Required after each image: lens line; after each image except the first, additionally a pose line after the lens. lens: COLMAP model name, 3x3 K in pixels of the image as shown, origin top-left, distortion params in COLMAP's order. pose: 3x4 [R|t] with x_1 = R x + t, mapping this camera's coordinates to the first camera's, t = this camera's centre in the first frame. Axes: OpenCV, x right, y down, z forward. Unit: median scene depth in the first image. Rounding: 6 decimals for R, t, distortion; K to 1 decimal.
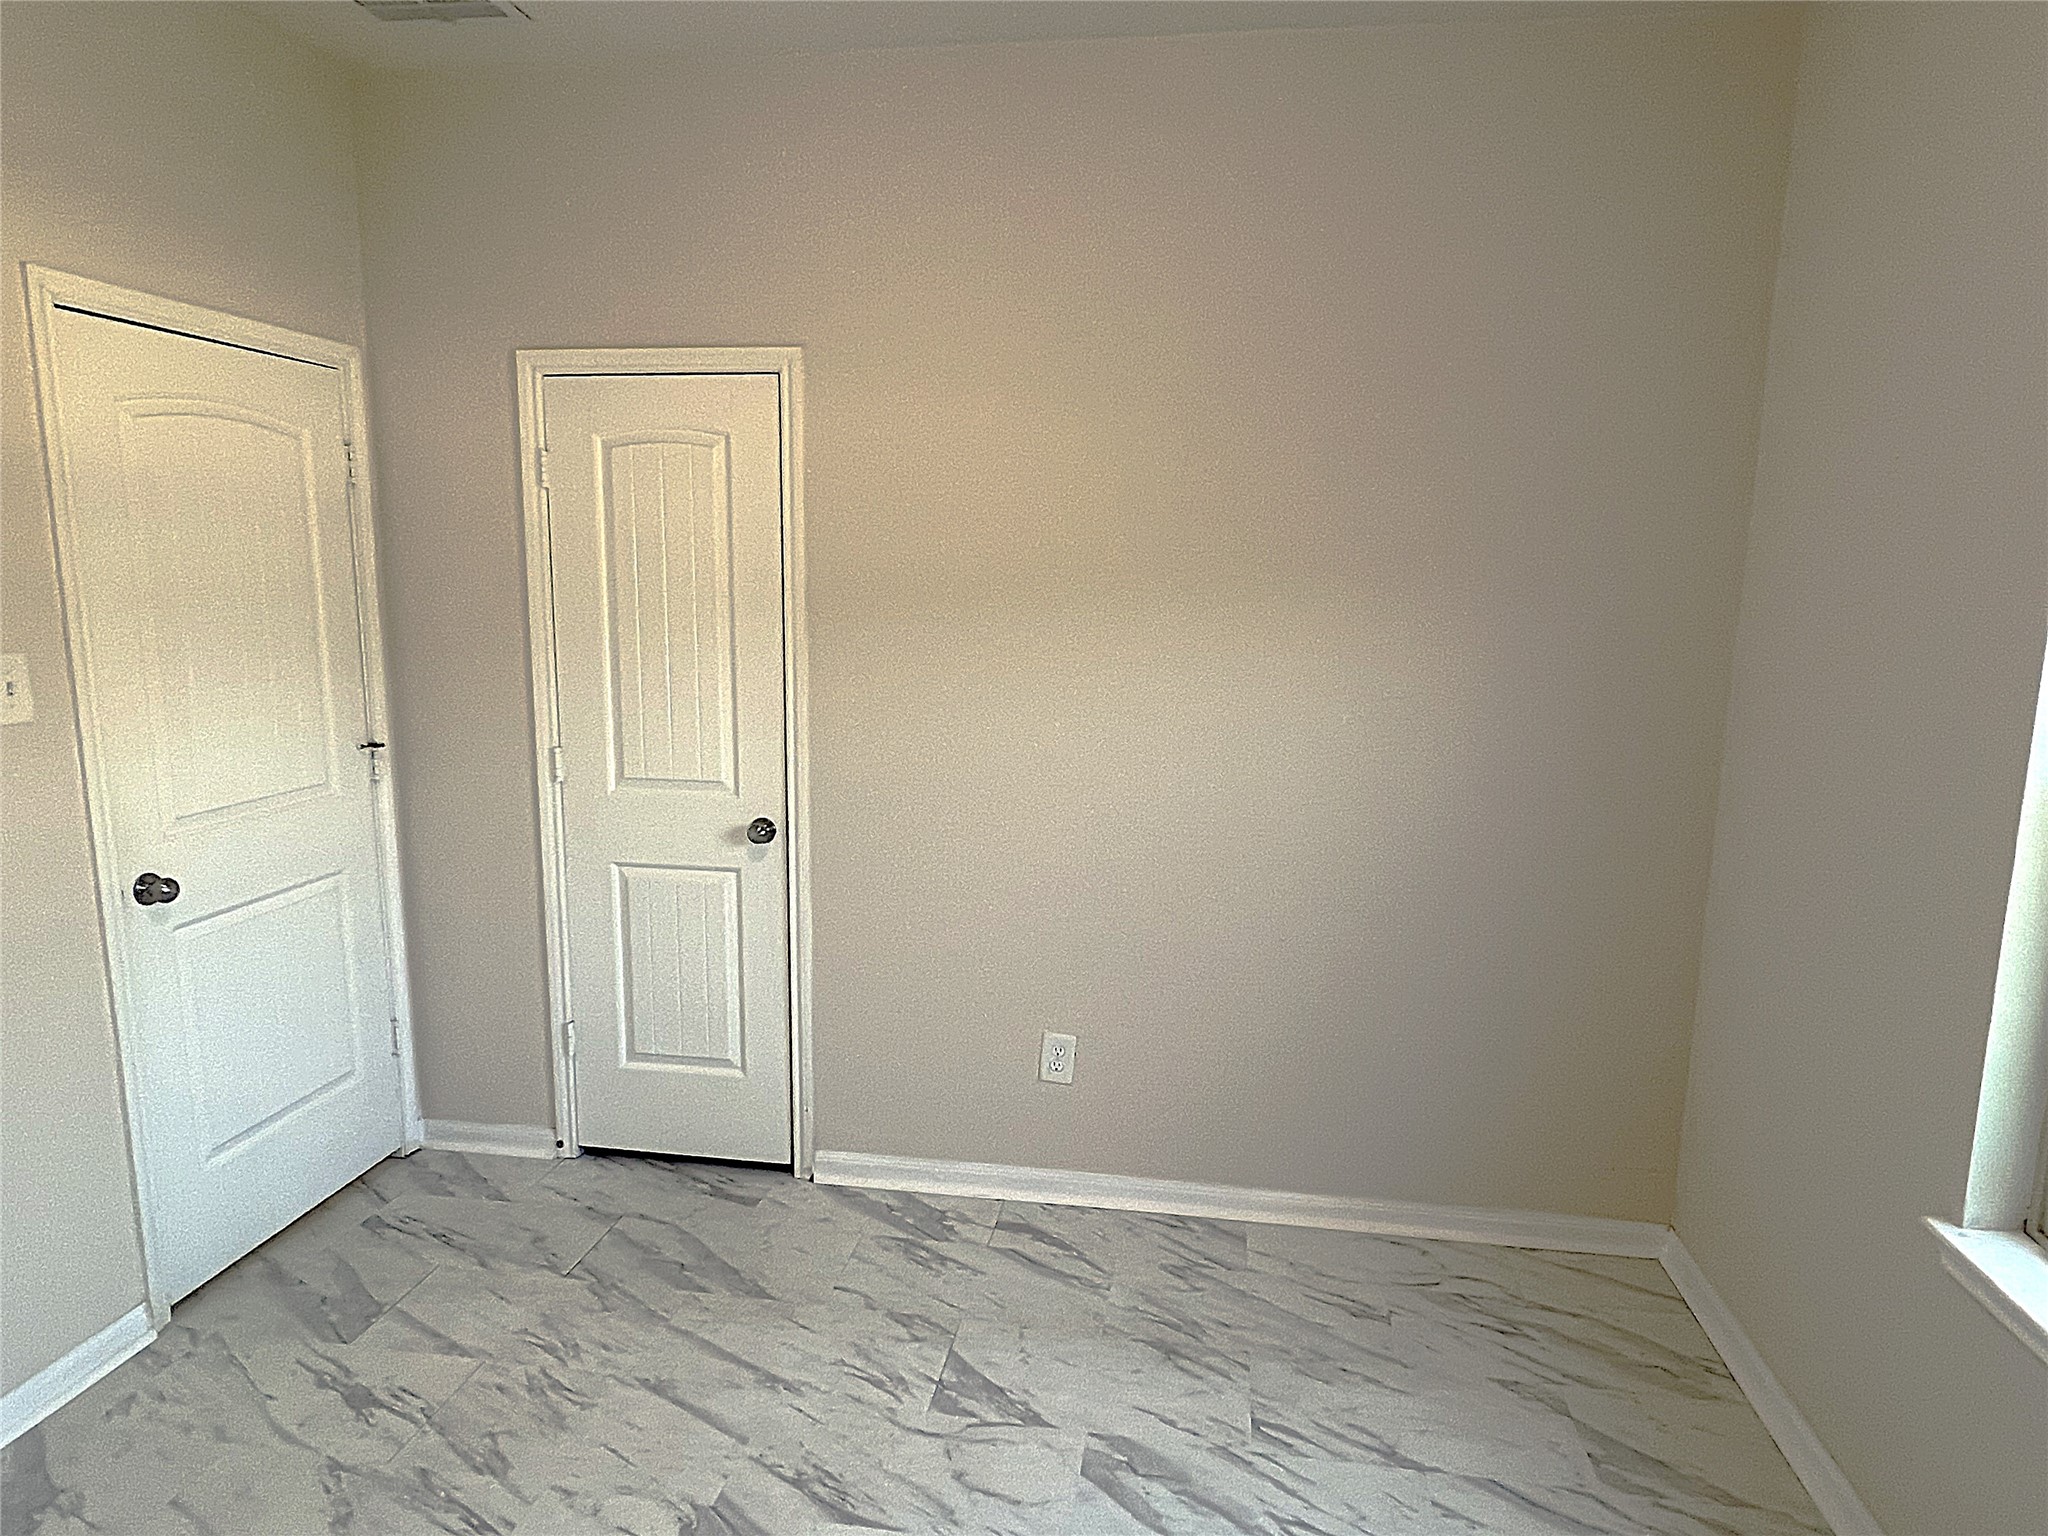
lens RADIAL K [[1262.5, 0, 1041.1], [0, 1262.5, 777.7], [0, 0, 1]] dist [0.000332, 0.000683]
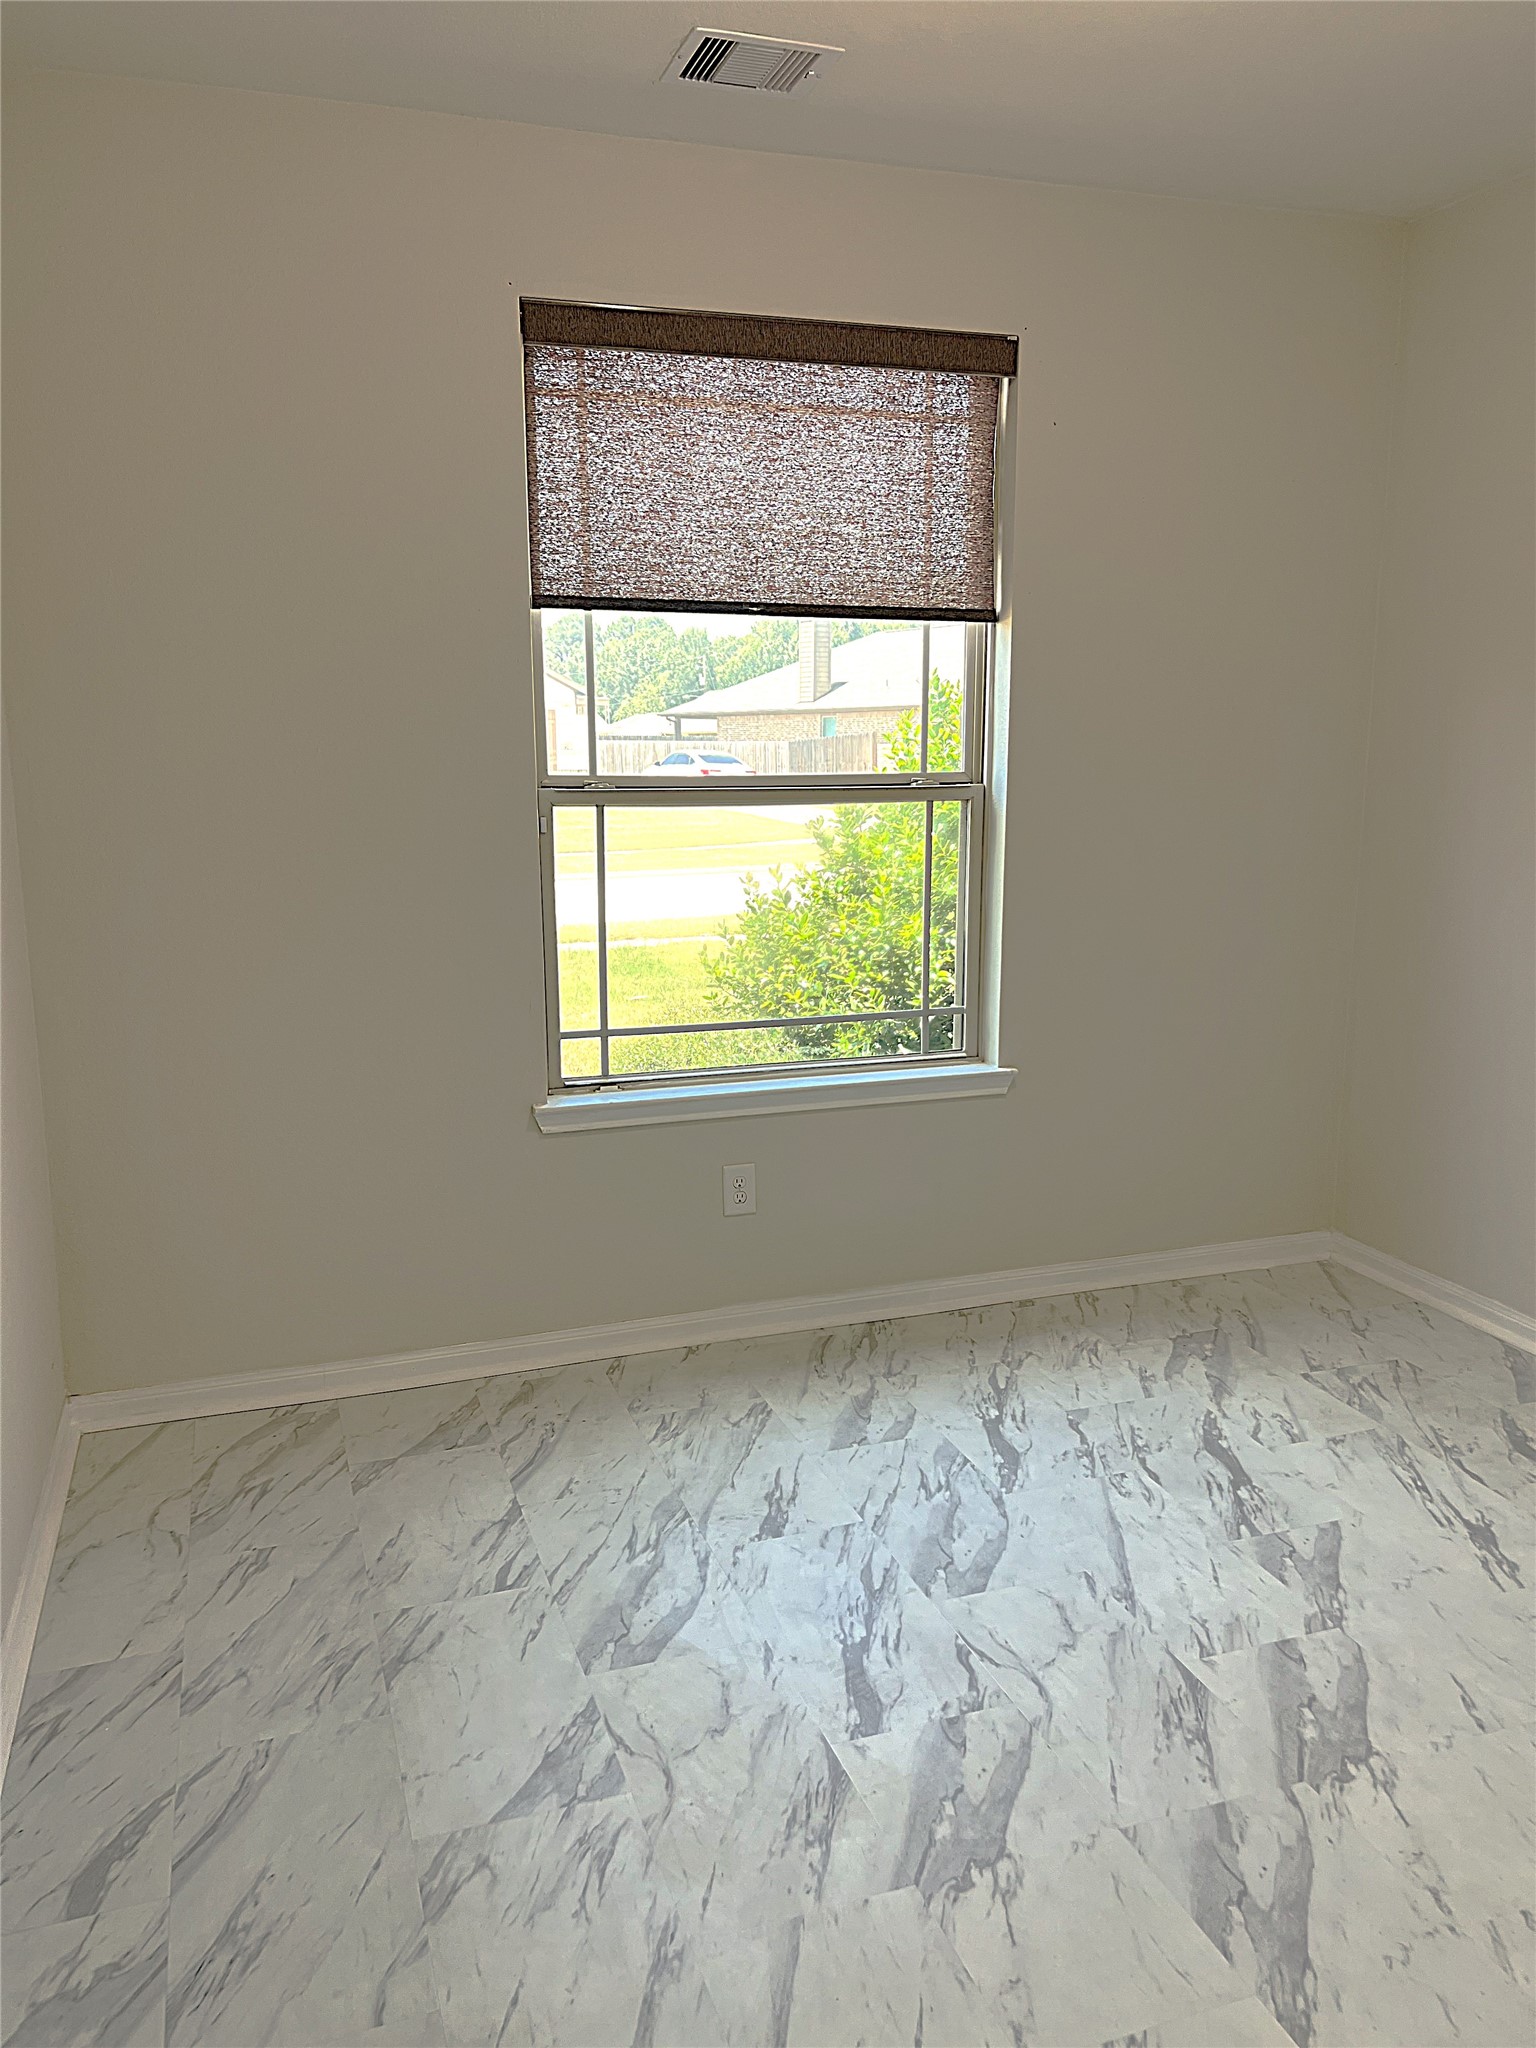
lens RADIAL K [[1541.1, 0, 779.0], [0, 1541.1, 1025.5], [0, 0, 1]] dist [0.038659, -0.028147]
pose [[-0.458599, -0.166898, 0.872830, -0.821024], [0.141018, 0.956091, 0.256912, -0.146084], [-0.877383, 0.240904, -0.414927, 1.150129]]
